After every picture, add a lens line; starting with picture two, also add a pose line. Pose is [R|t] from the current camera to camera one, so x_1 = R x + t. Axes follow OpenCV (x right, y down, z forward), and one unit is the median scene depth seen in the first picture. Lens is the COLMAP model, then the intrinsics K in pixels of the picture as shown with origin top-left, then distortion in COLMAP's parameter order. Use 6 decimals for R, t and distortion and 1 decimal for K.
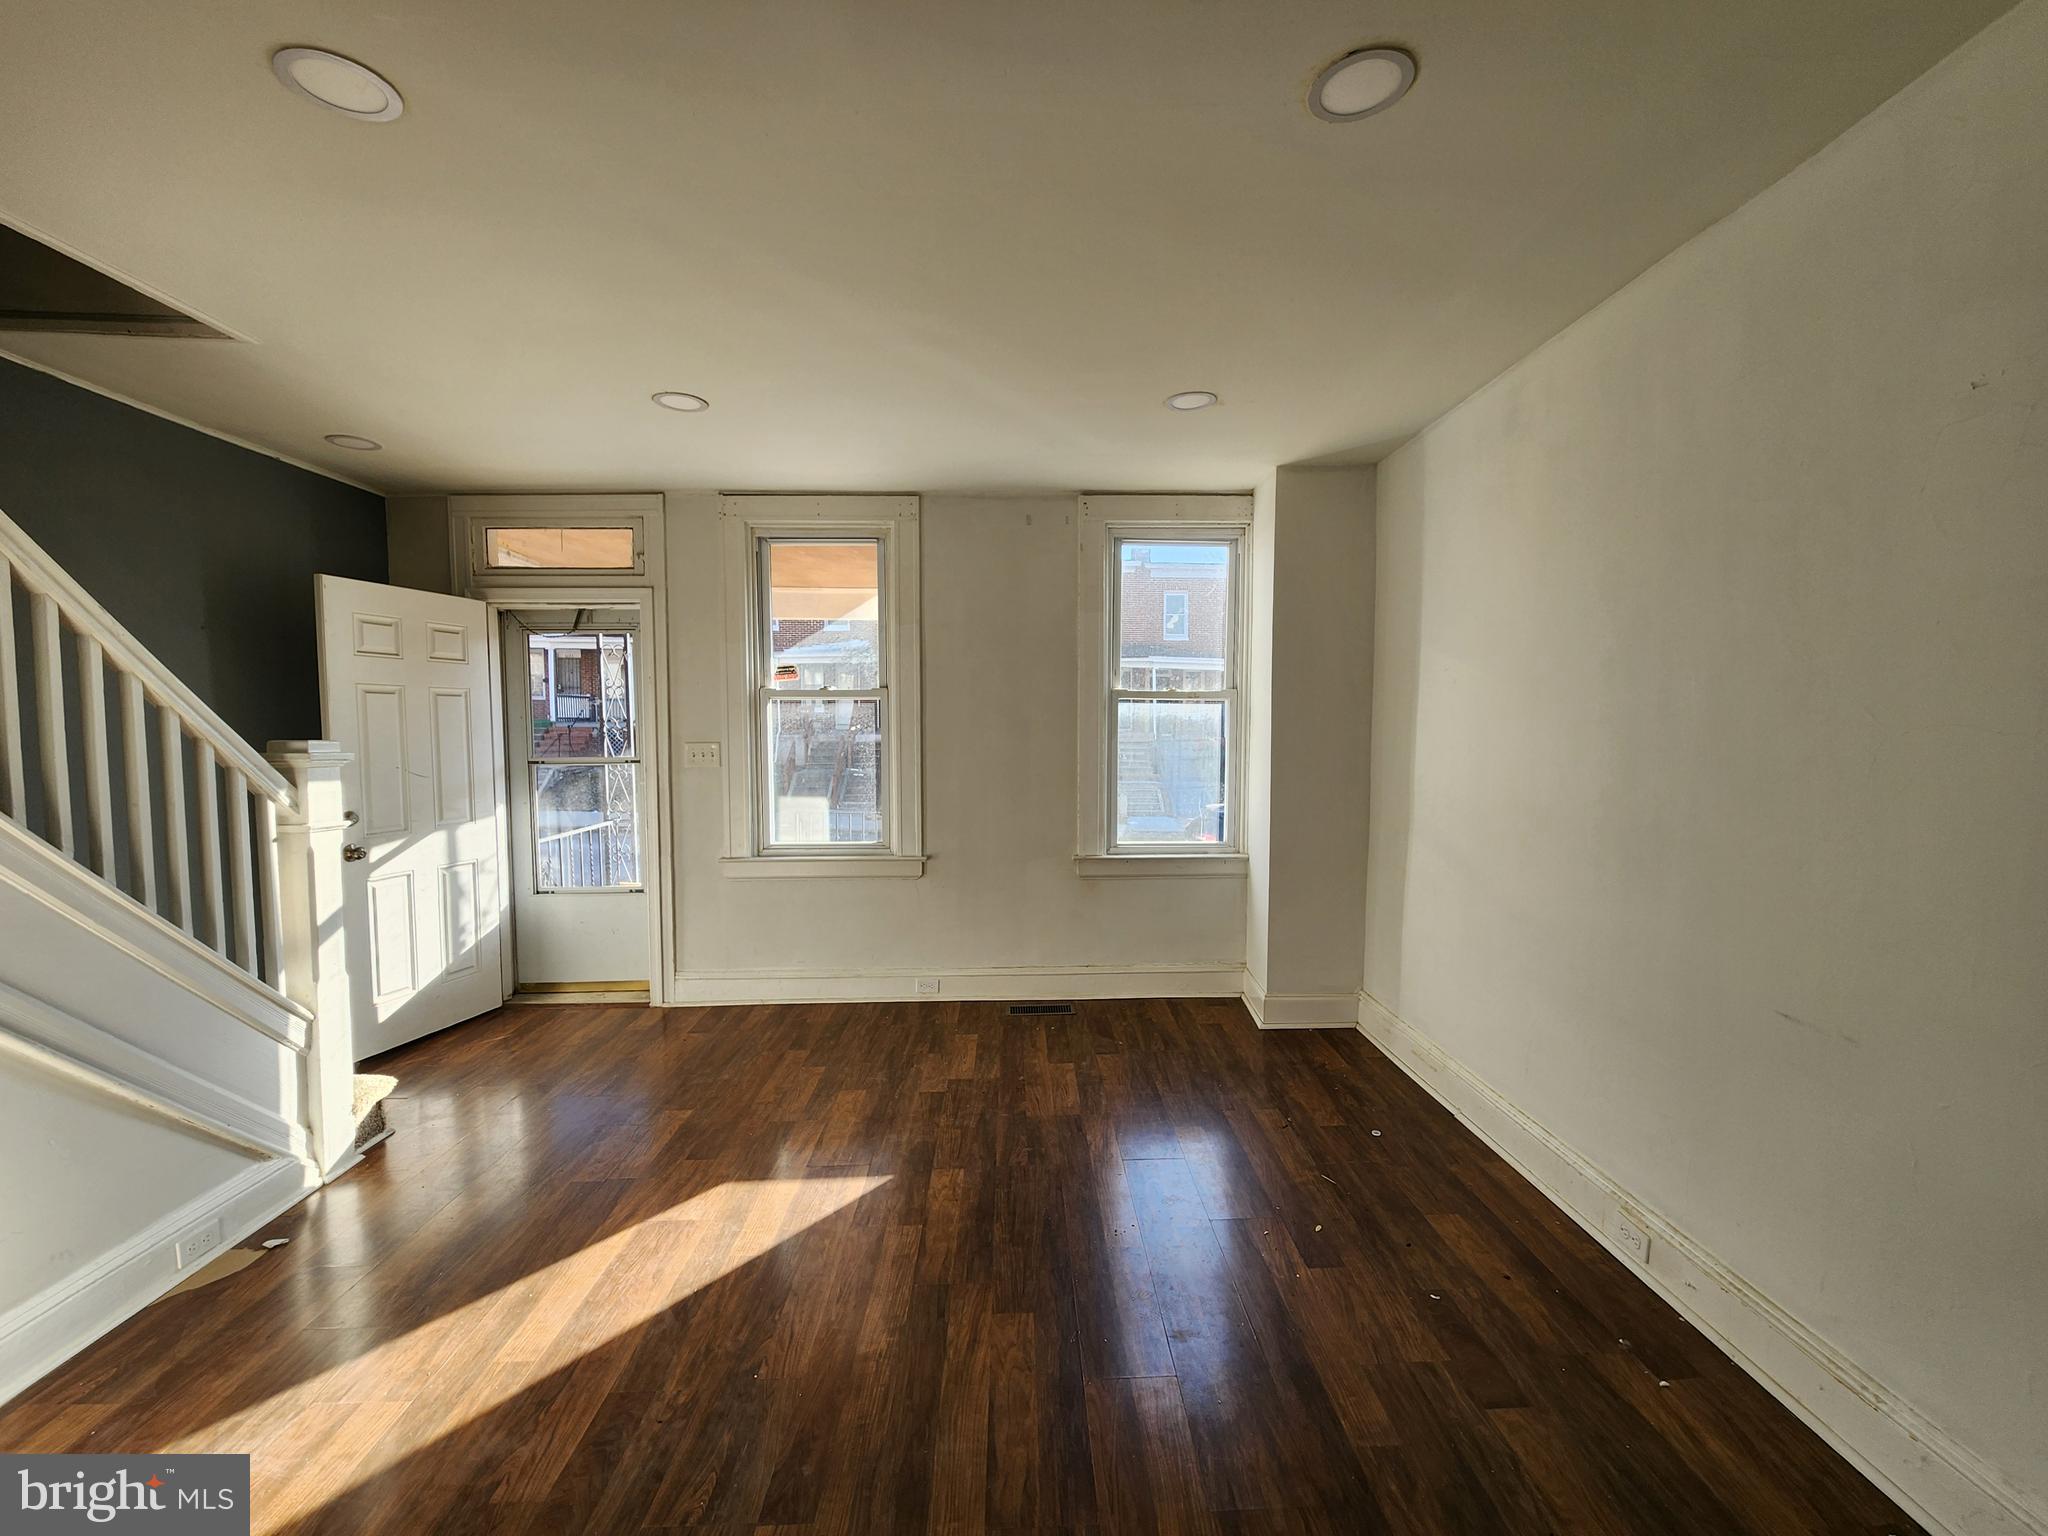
lens RADIAL K [[819.2, 0, 1024.0], [0, 819.2, 768.0], [0, 0, 1]] dist [0.000286, 0.000206]
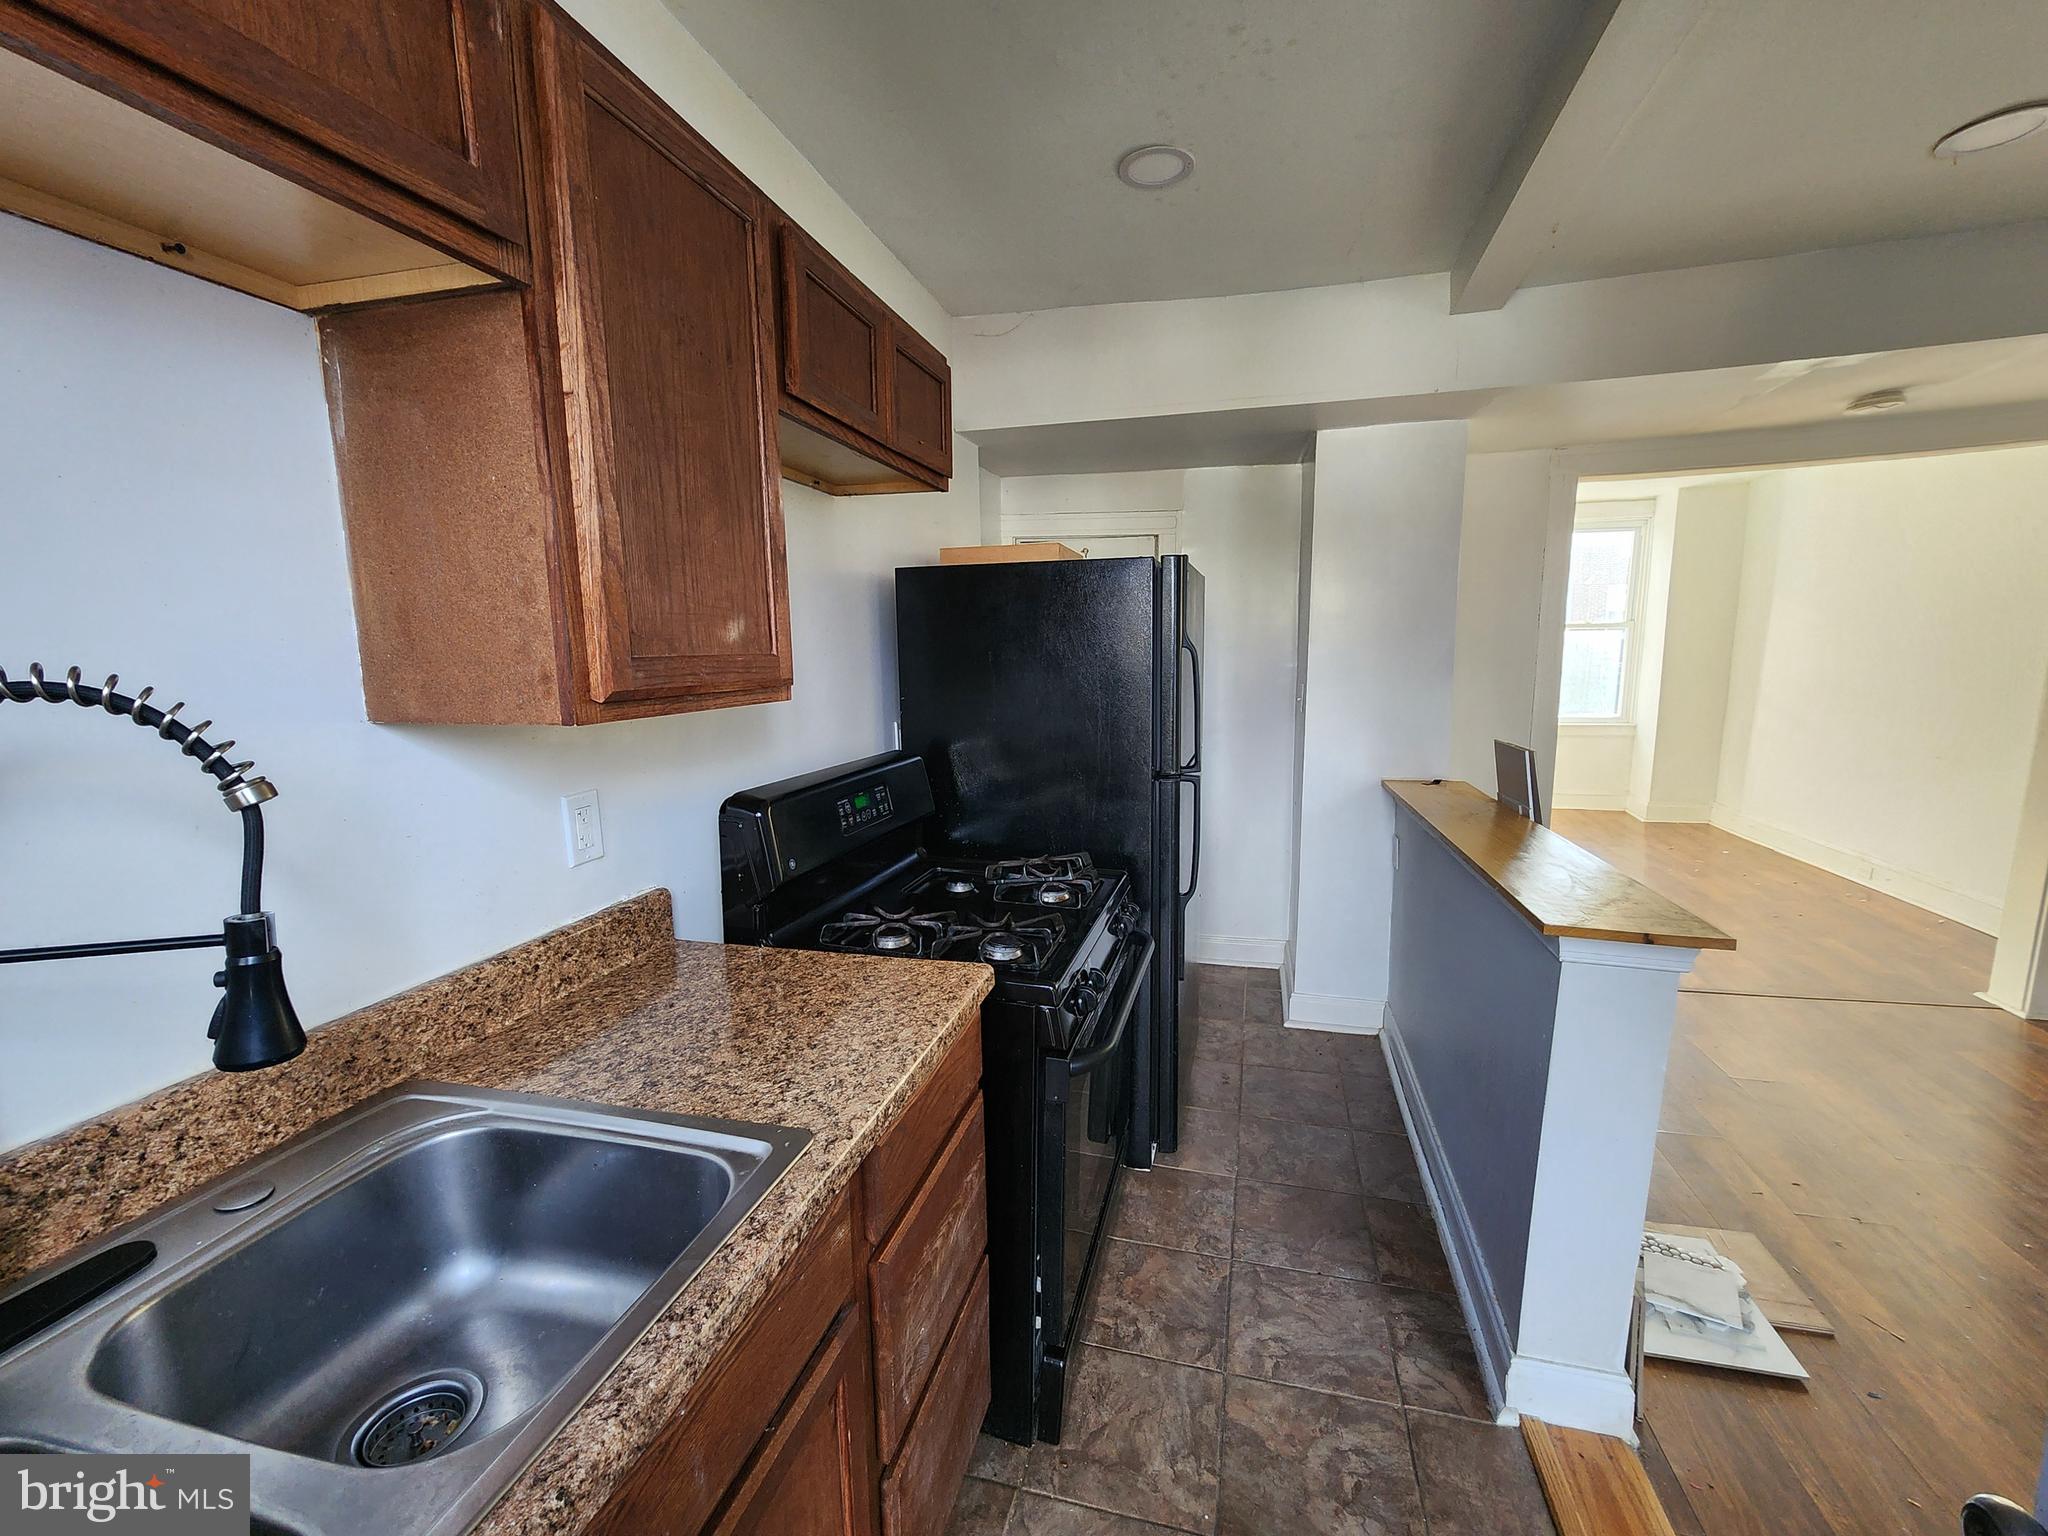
lens RADIAL K [[842.3, 0, 1035.8], [0, 842.3, 766.5], [0, 0, 1]] dist [-0.006031, 0.003544]
pose [[0.964506, 0.021673, -0.263170, -0.769434], [0.002508, 0.995829, 0.091203, 0.061403], [0.264049, -0.088626, 0.960429, -1.635690]]
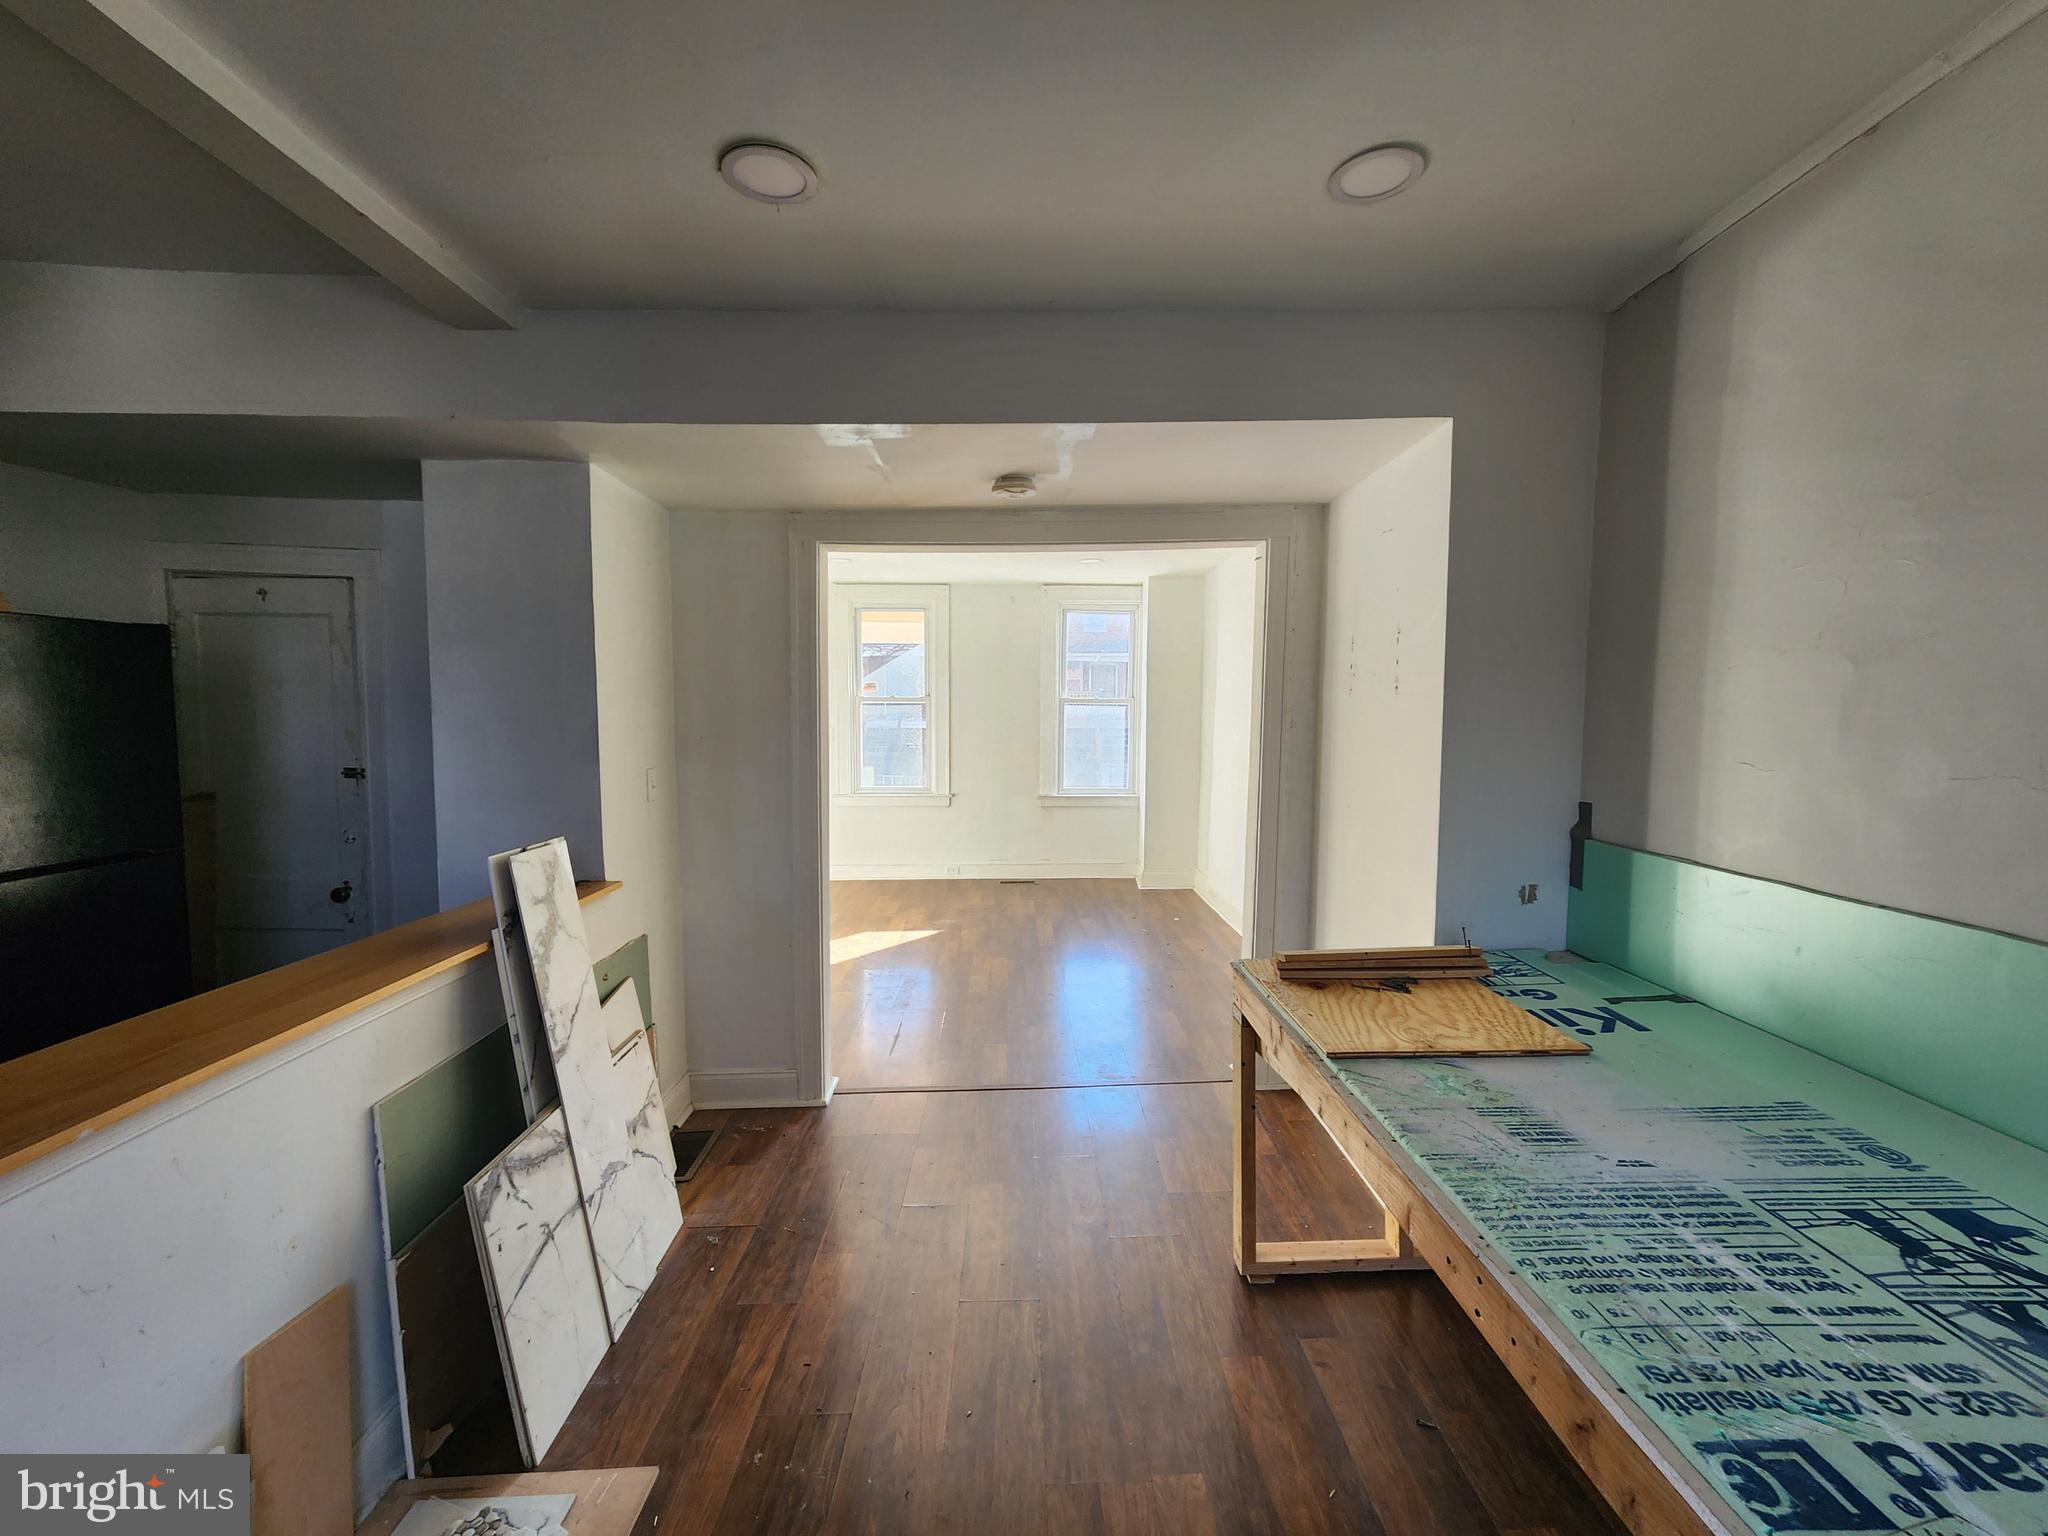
lens RADIAL K [[840.7, 0, 1056.4], [0, 840.7, 775.5], [0, 0, 1]] dist [0.000359, 0.000078]
pose [[0.999346, 0.002931, 0.036043, 0.060333], [-0.003904, 0.999629, 0.026962, 0.032482], [-0.035951, -0.027085, 0.998986, -1.325328]]
